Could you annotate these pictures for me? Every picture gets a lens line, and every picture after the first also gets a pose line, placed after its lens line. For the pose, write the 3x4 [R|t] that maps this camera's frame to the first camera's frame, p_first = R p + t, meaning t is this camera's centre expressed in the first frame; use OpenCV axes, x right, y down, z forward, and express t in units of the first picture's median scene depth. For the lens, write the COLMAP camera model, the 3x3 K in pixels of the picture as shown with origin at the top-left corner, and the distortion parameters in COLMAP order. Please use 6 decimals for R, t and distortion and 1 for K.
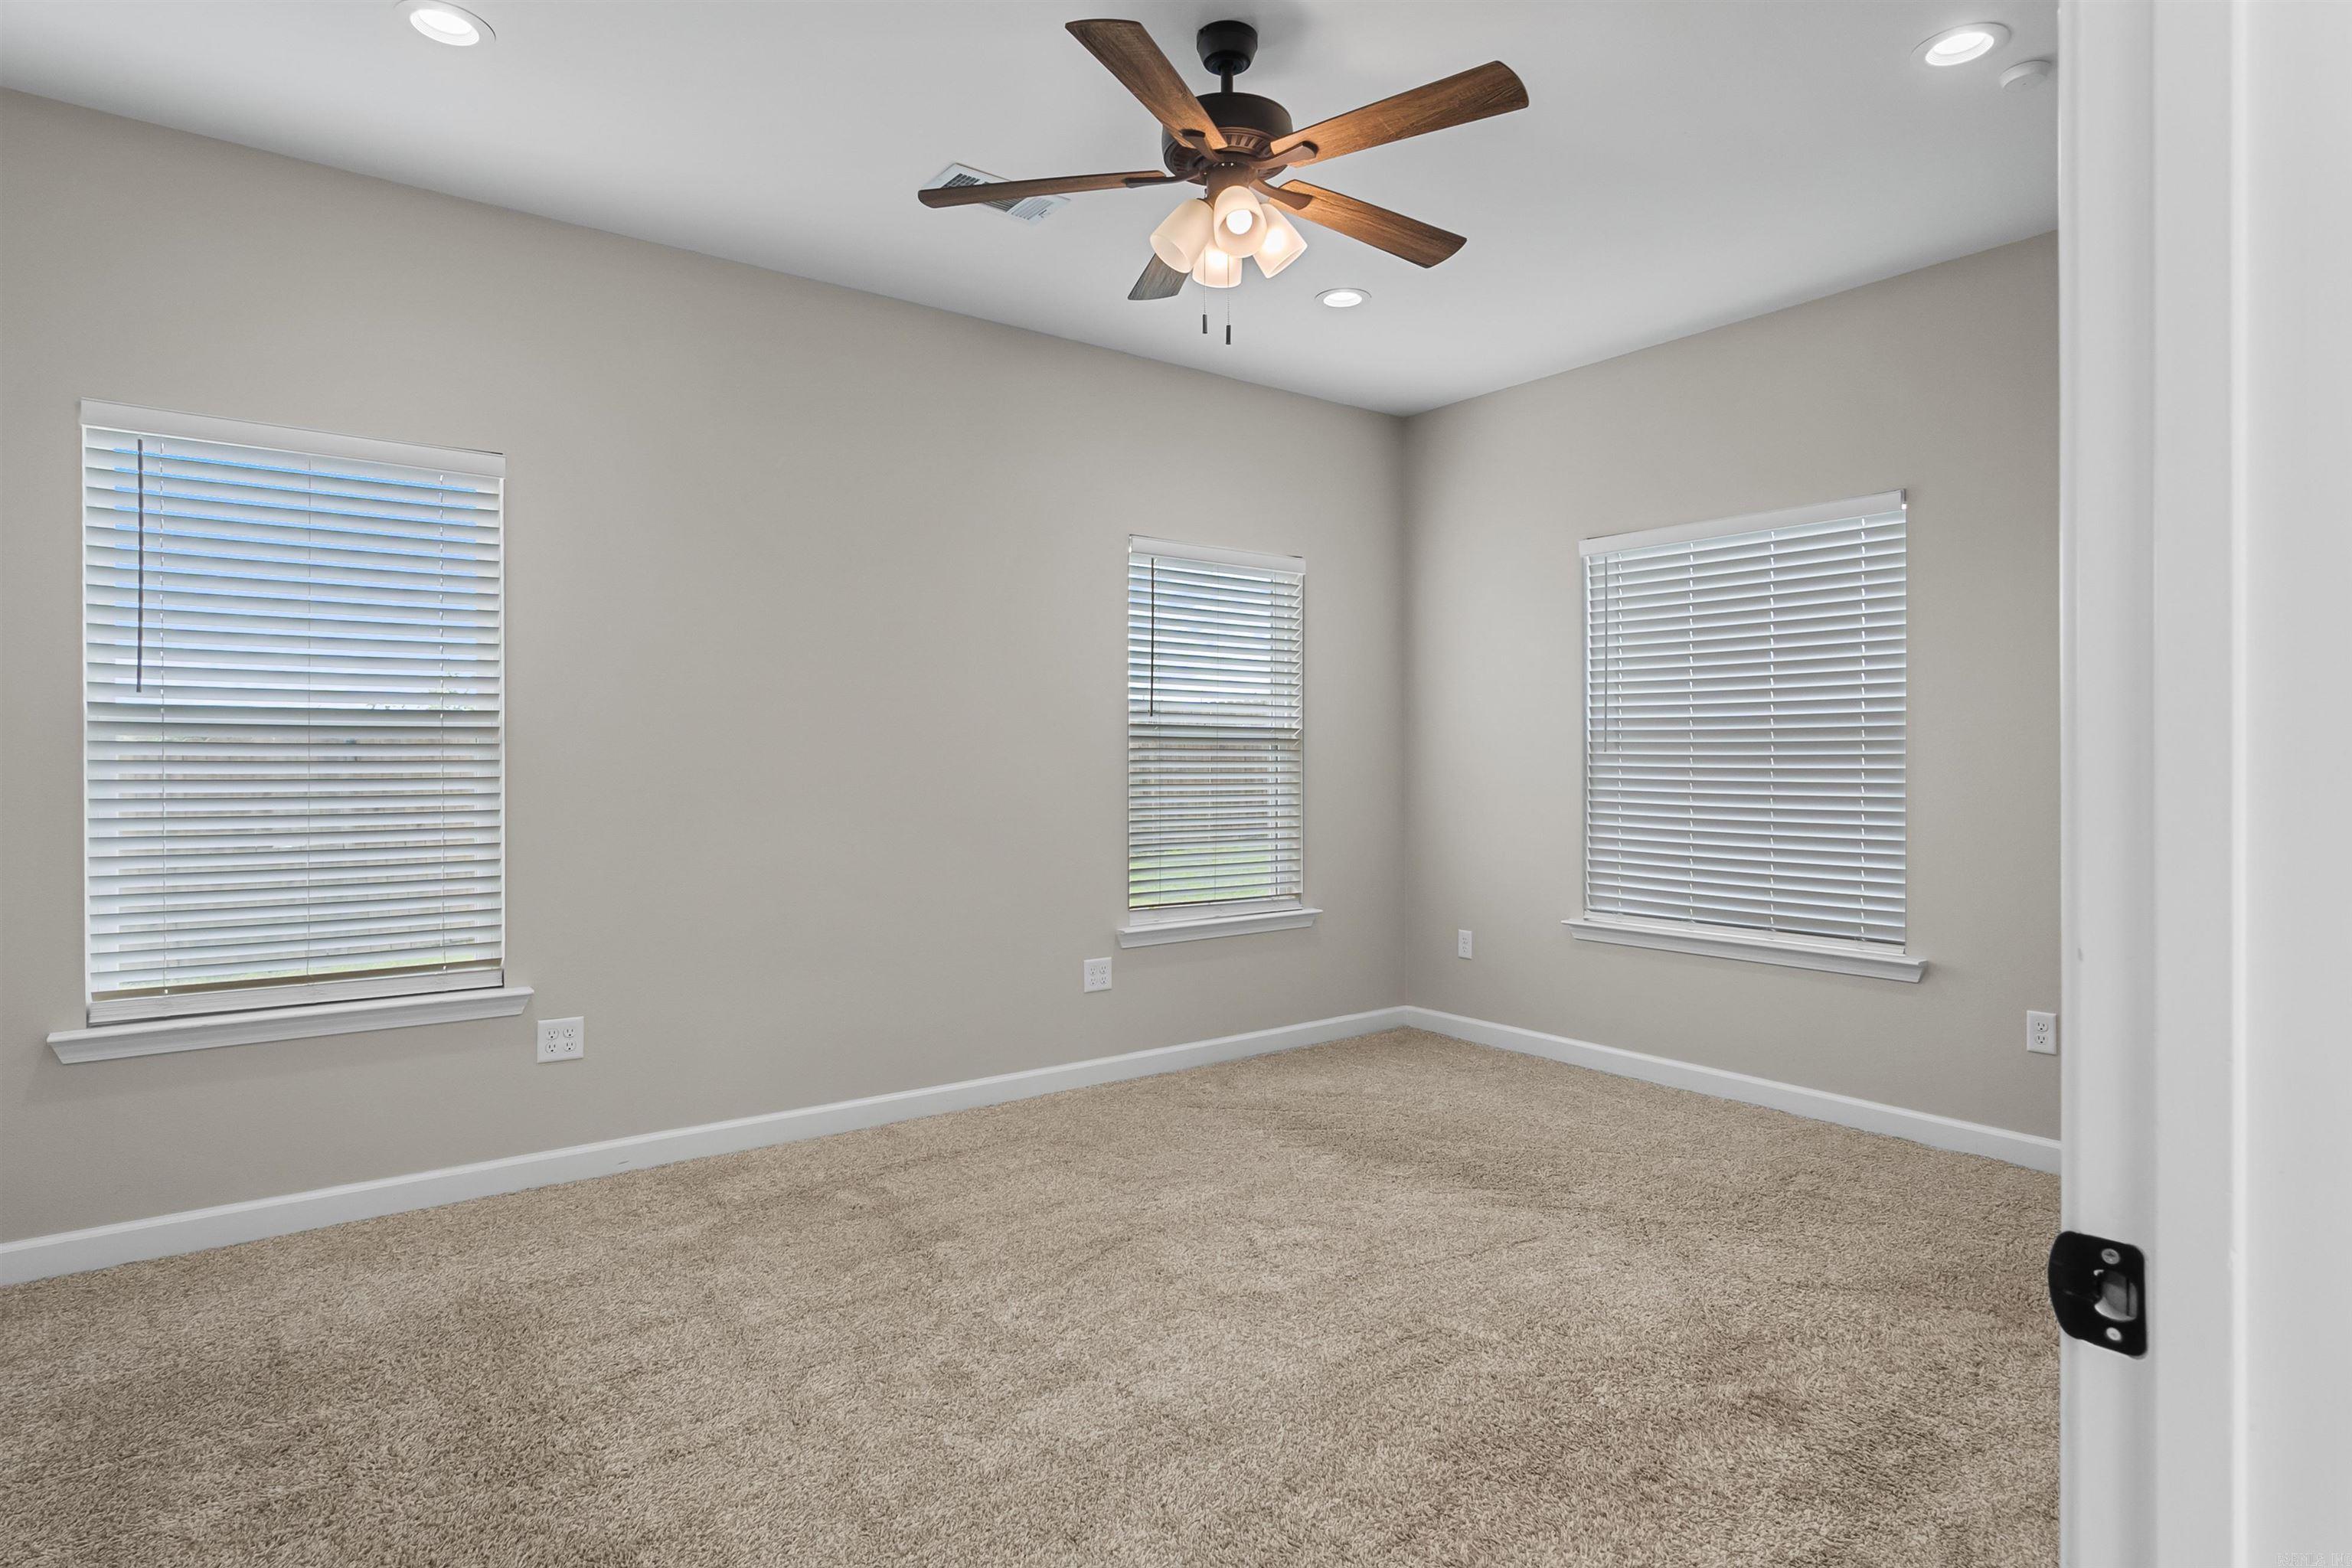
lens RADIAL K [[1263.2, 0, 1177.8], [0, 1263.2, 768.4], [0, 0, 1]] dist [-0.019941, 0.006024]
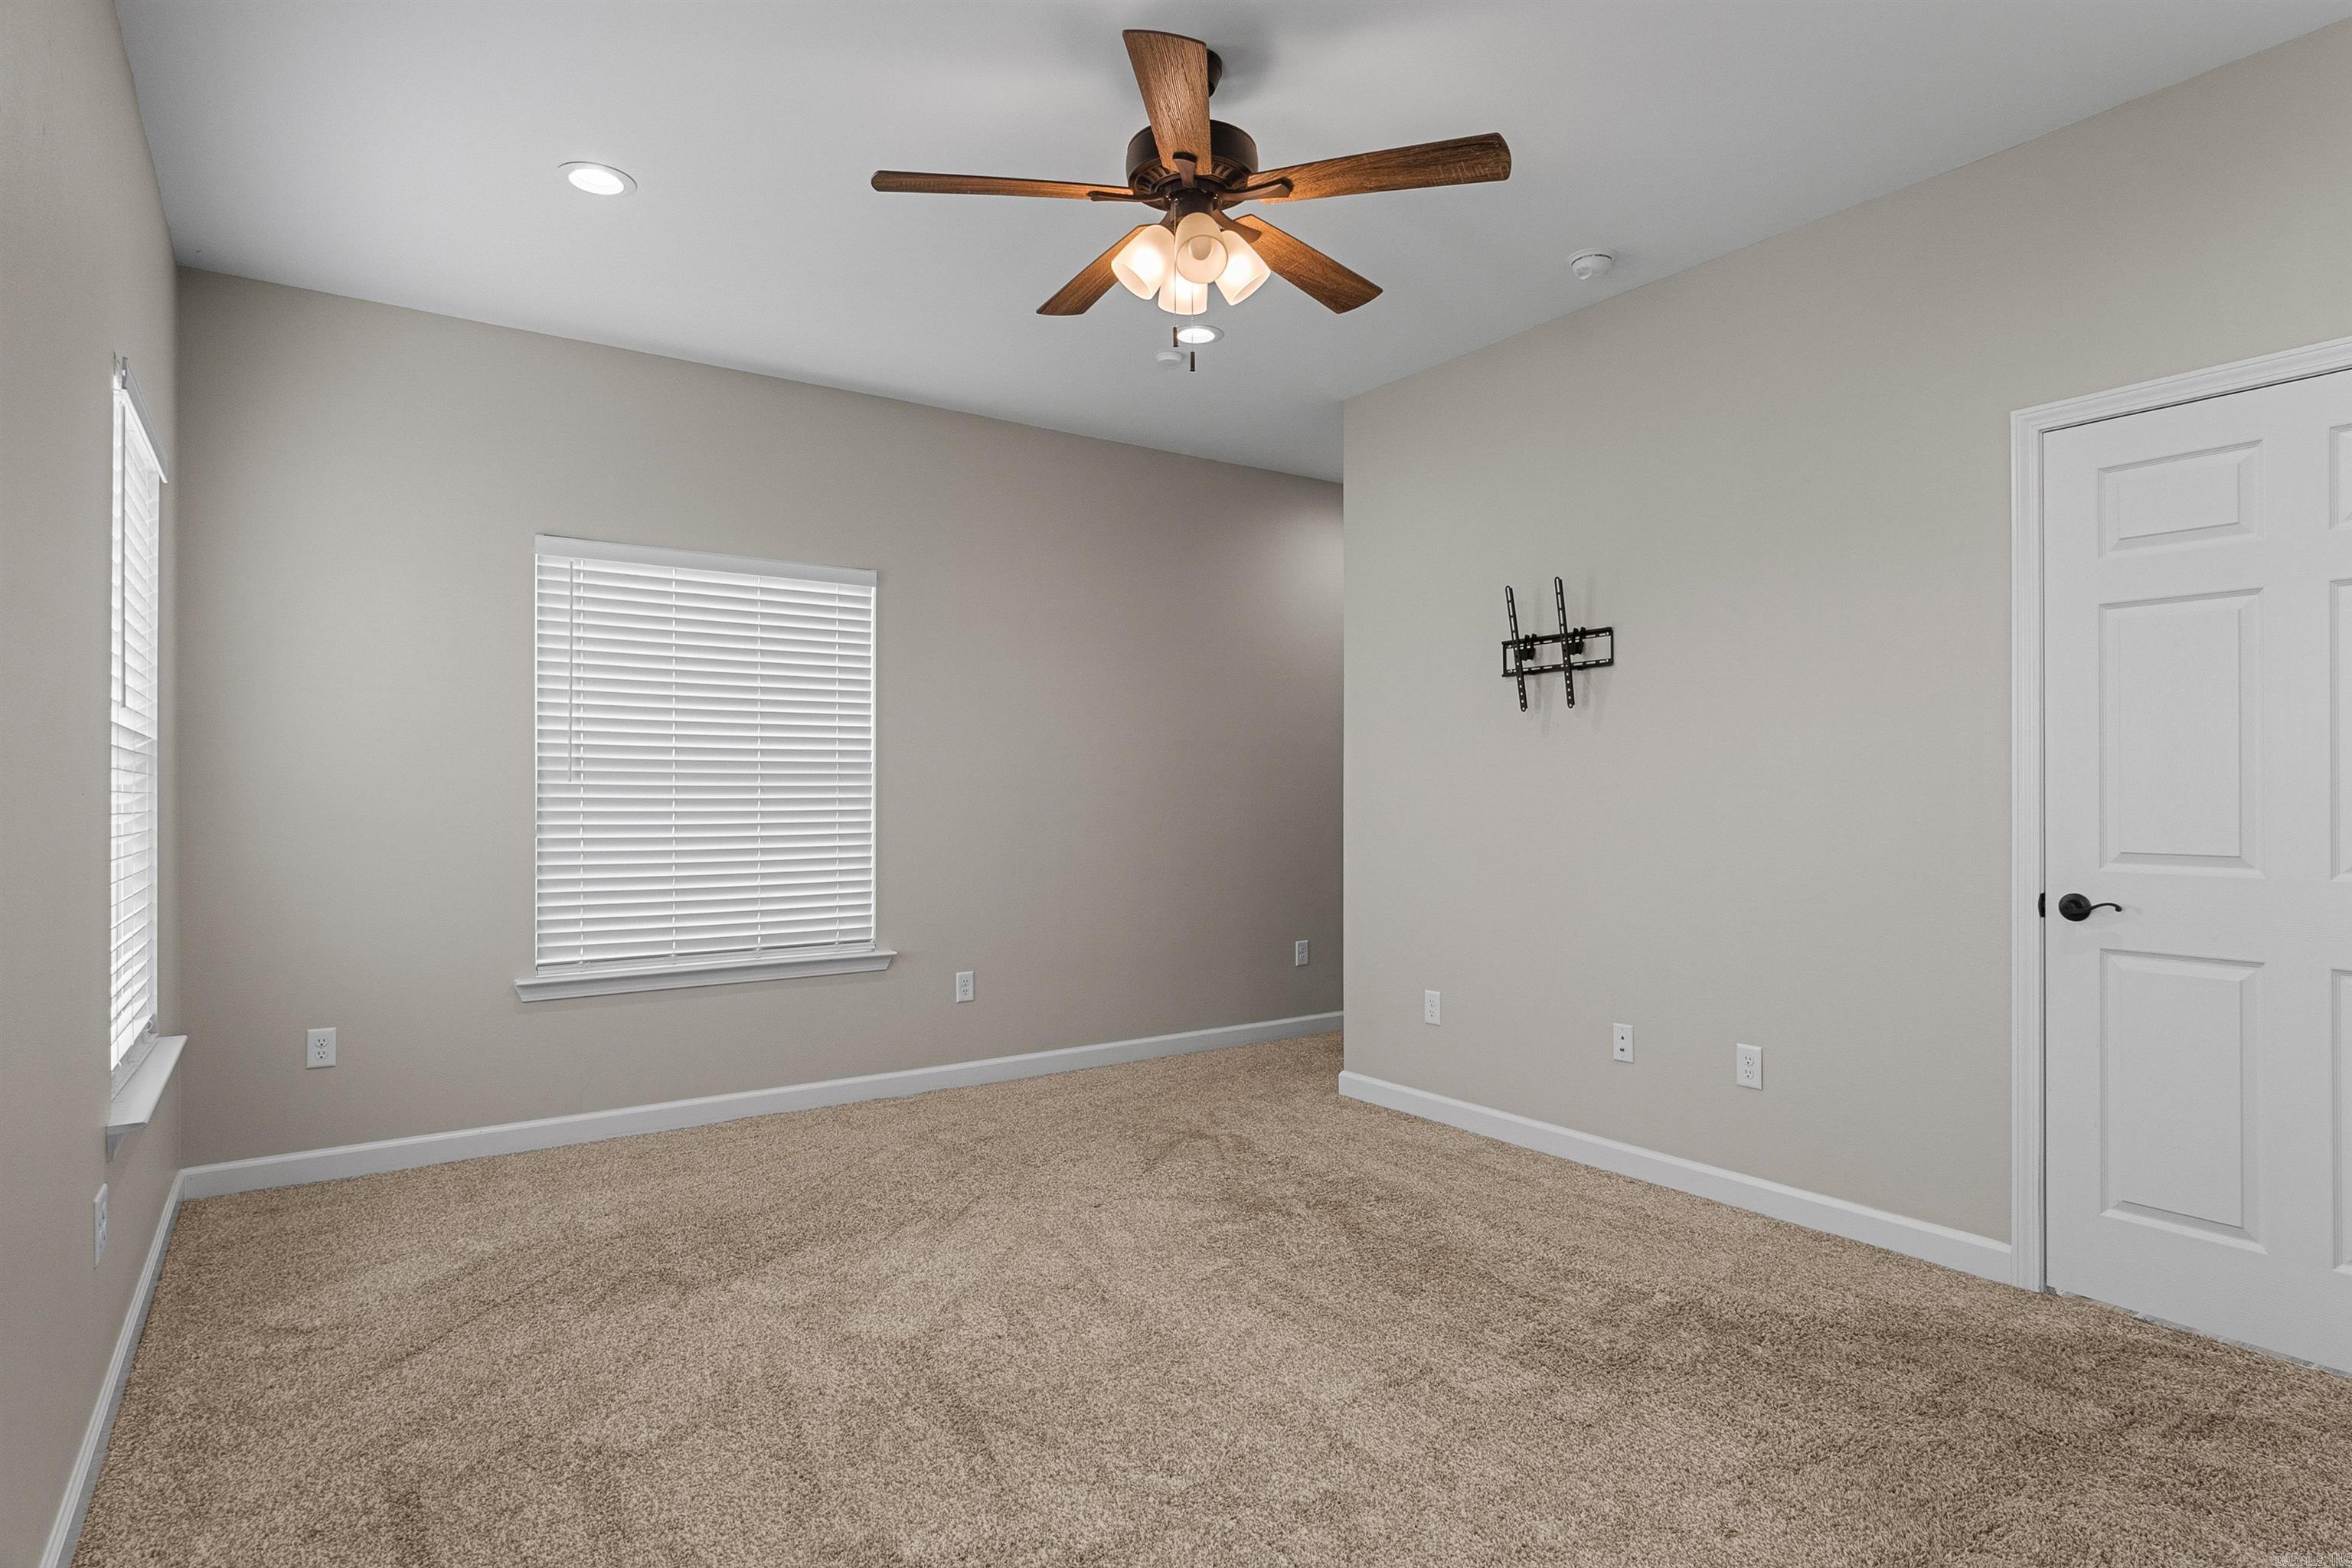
lens RADIAL K [[1263.2, 0, 1177.8], [0, 1263.2, 768.4], [0, 0, 1]] dist [-0.019941, 0.006024]
pose [[0.019935, 0.027826, 0.999414, -0.806315], [0.013963, 0.999507, -0.028108, 0.014444], [-0.999704, 0.014515, 0.019536, 0.851513]]
